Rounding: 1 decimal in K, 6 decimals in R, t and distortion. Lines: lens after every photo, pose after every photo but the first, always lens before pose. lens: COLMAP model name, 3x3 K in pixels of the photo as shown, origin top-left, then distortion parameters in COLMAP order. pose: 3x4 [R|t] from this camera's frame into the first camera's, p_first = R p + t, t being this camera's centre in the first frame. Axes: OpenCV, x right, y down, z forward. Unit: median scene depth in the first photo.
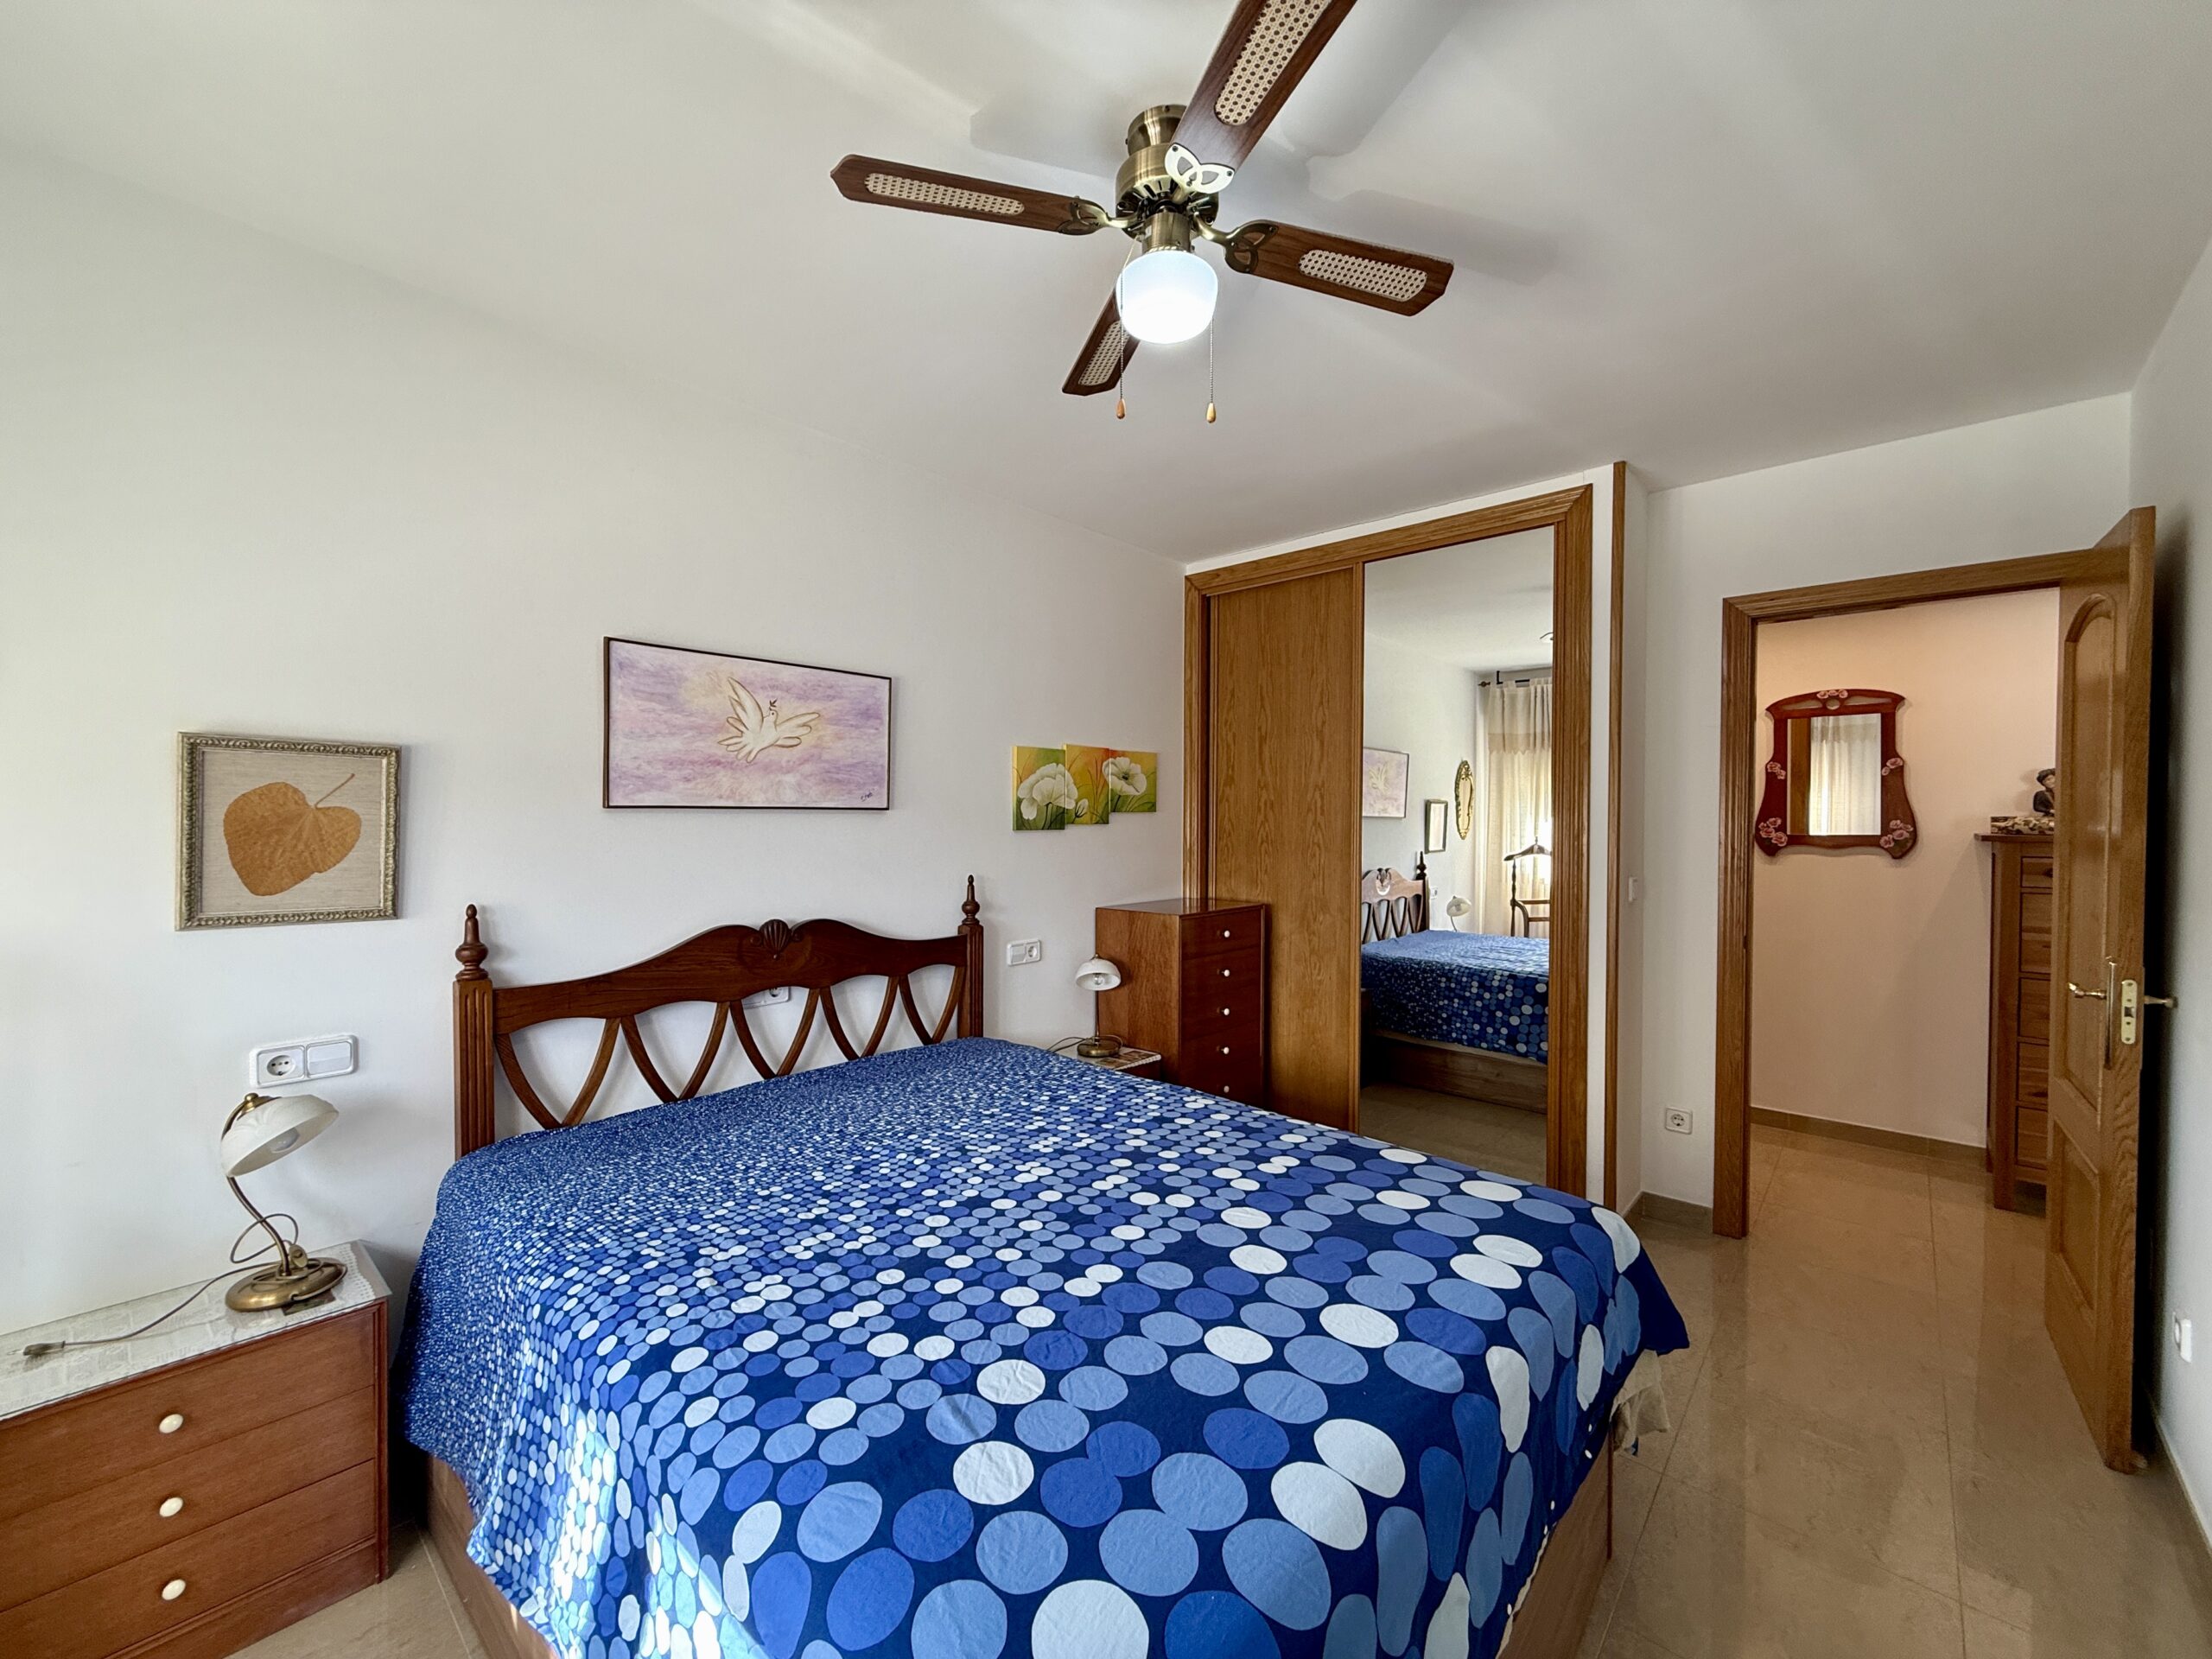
lens RADIAL K [[877.7, 0, 1105.6], [0, 877.7, 821.7], [0, 0, 1]] dist [-0.002047, 0.000133]
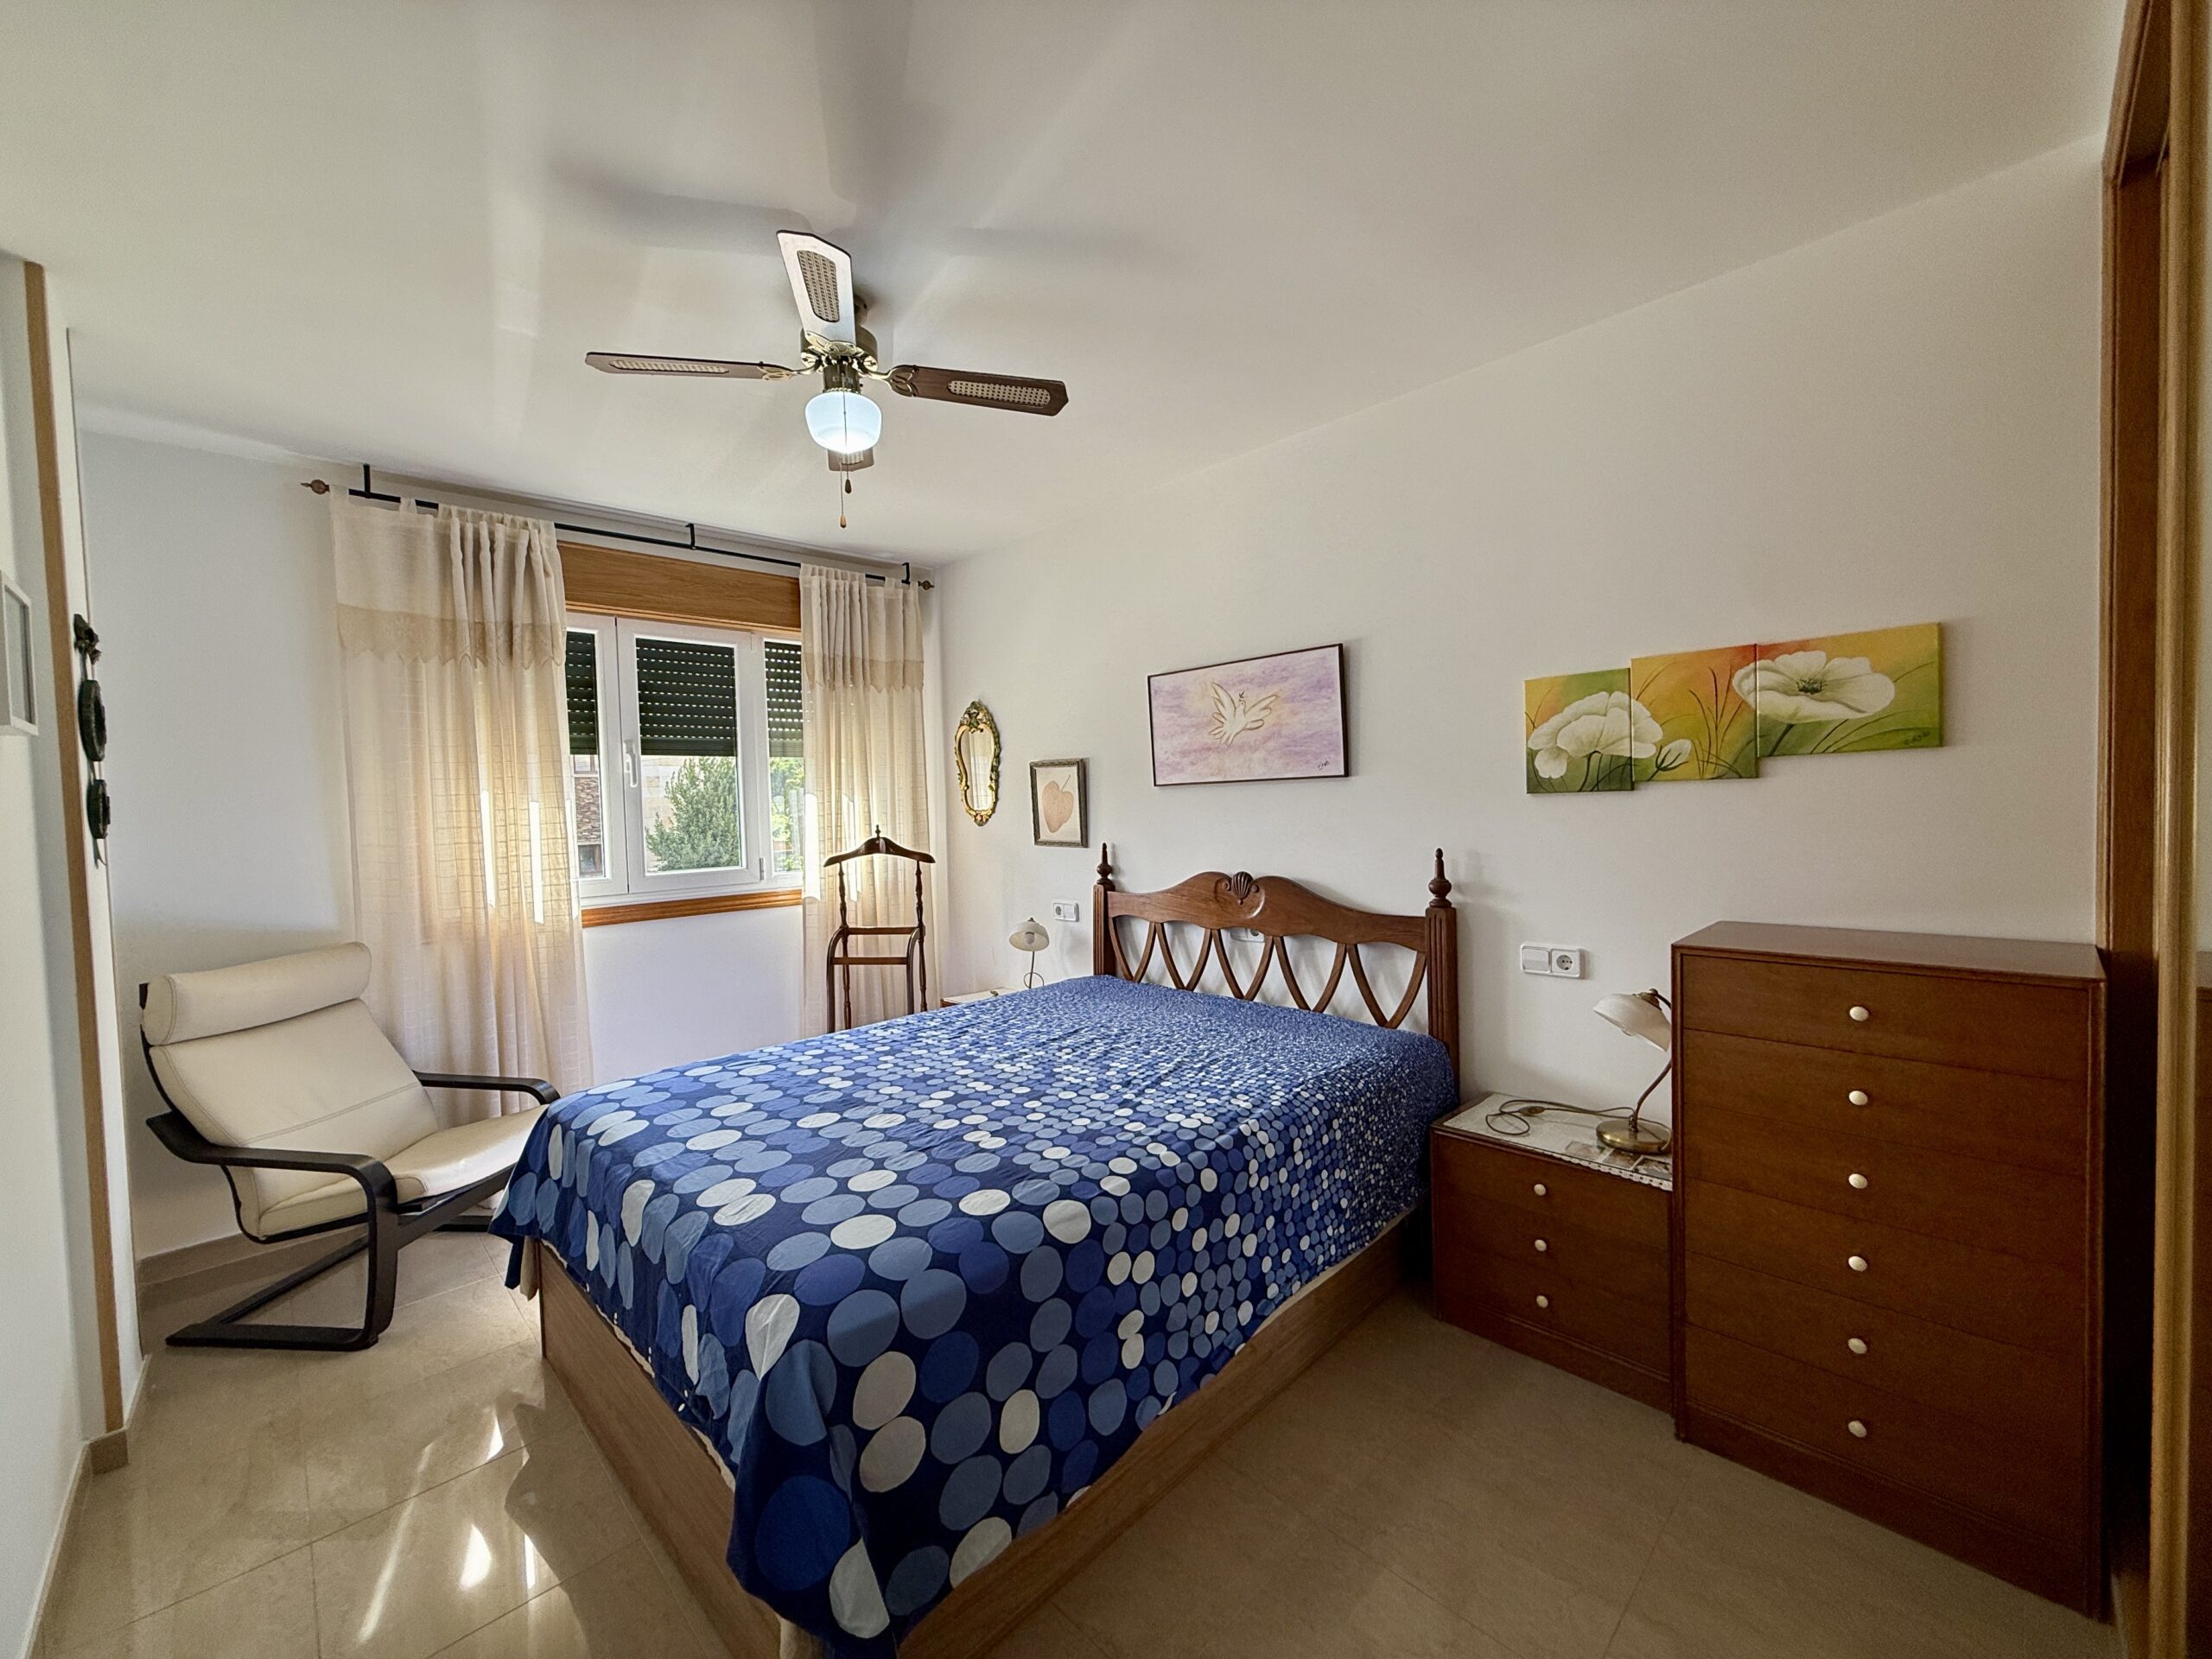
lens RADIAL K [[877.7, 0, 1105.9], [0, 877.7, 837.2], [0, 0, 1]] dist [-0.002047, 0.000133]
pose [[-0.065138, 0.042623, -0.996966, 0.939510], [0.031430, 0.998679, 0.040643, 0.007344], [0.997381, -0.028688, -0.066392, 0.971968]]
